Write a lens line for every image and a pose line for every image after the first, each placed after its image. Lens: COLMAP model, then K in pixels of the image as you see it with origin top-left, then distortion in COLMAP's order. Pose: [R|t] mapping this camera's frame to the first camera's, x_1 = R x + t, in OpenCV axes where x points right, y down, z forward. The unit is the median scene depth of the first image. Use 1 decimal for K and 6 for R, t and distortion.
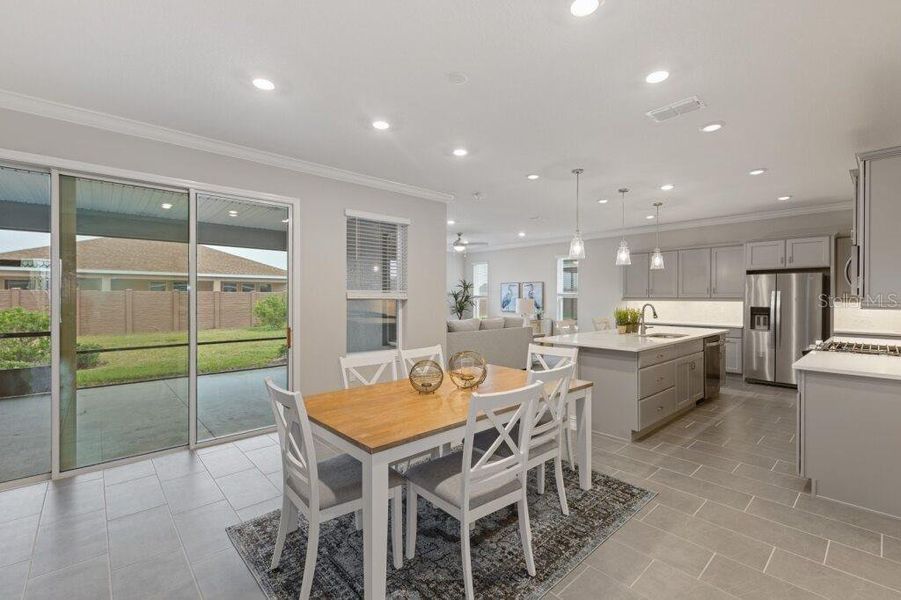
lens RADIAL K [[394.9, 0, 457.0], [0, 394.9, 297.6], [0, 0, 1]] dist [0.013374, 0.000263]
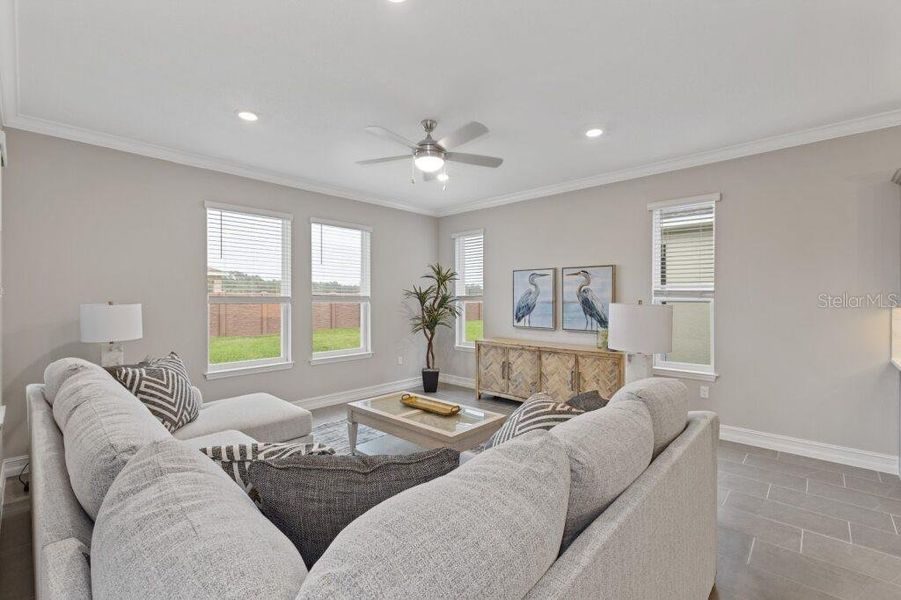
lens RADIAL K [[394.9, 0, 457.0], [0, 394.9, 297.6], [0, 0, 1]] dist [0.013374, 0.000263]
pose [[0.996875, -0.000114, 0.079000, 0.002495], [0.000441, 0.999991, -0.004125, -0.000911], [-0.078998, 0.004147, 0.996866, 0.542794]]
